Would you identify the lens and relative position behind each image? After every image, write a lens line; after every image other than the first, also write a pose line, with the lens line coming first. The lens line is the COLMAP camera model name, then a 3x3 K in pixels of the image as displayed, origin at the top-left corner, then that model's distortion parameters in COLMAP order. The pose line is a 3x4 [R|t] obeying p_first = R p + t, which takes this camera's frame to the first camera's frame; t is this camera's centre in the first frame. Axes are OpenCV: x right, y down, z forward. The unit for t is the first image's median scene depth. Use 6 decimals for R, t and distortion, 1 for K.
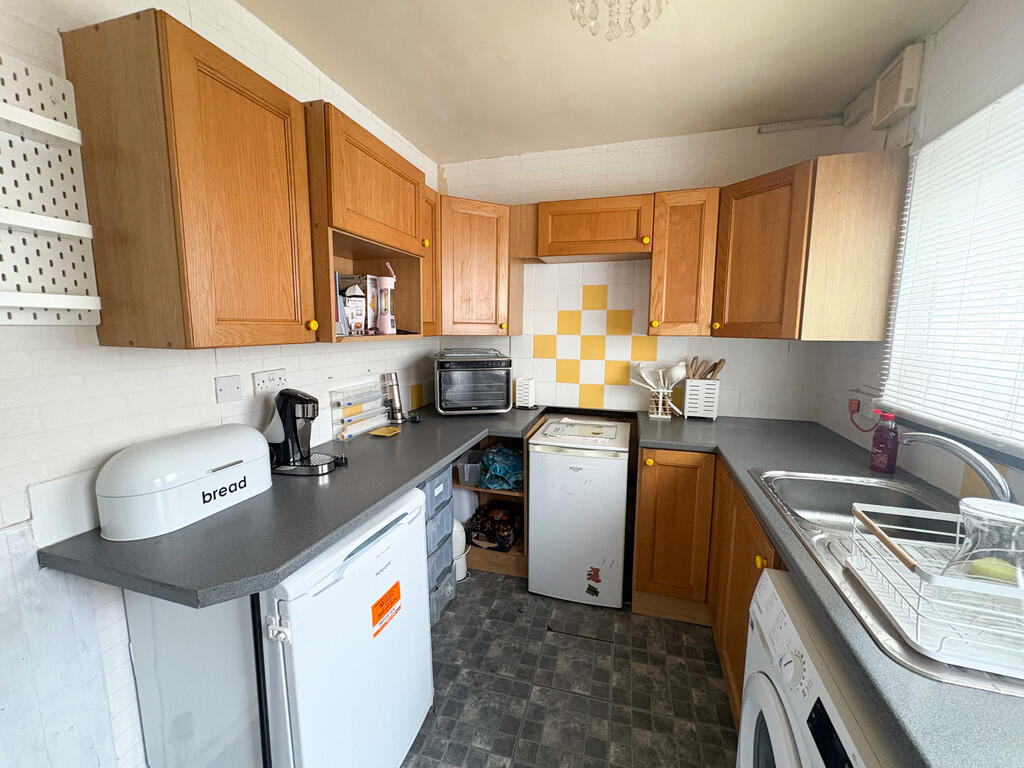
lens RADIAL K [[419.6, 0, 511.5], [0, 419.6, 382.1], [0, 0, 1]] dist [-0.001866, 0.000500]
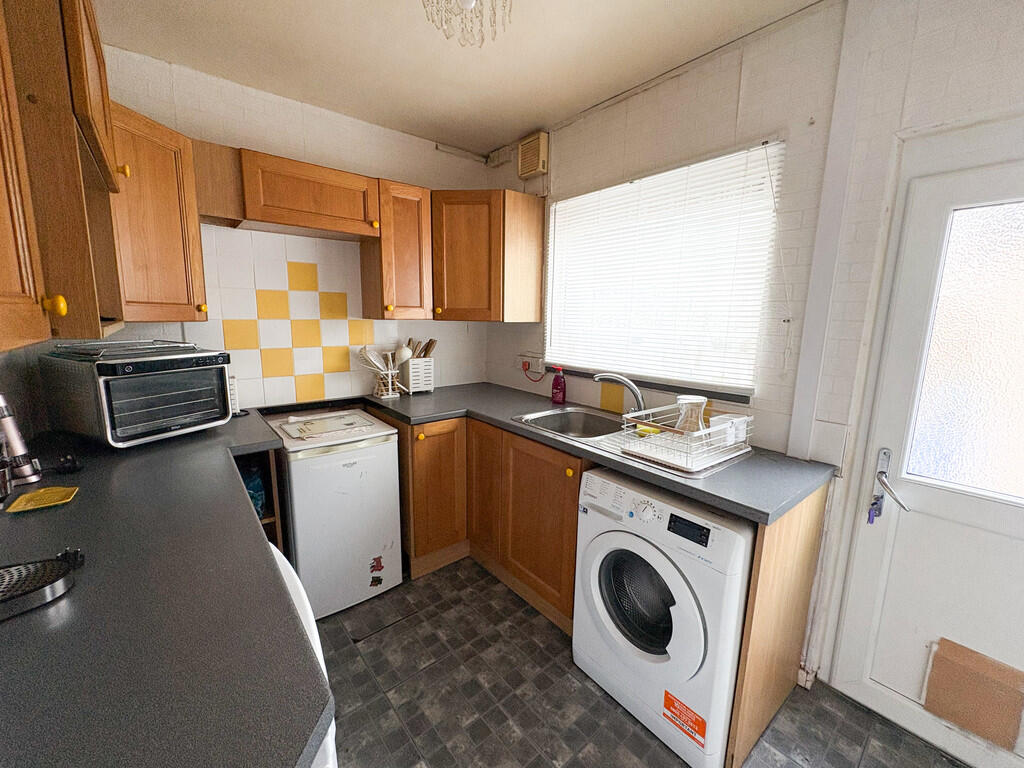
lens RADIAL K [[419.6, 0, 511.6], [0, 419.6, 383.0], [0, 0, 1]] dist [-0.001866, 0.000500]
pose [[0.554704, -0.132896, 0.821366, -0.380848], [0.096763, 0.990767, 0.094957, -0.025423], [-0.826402, 0.026805, 0.562442, 0.175240]]
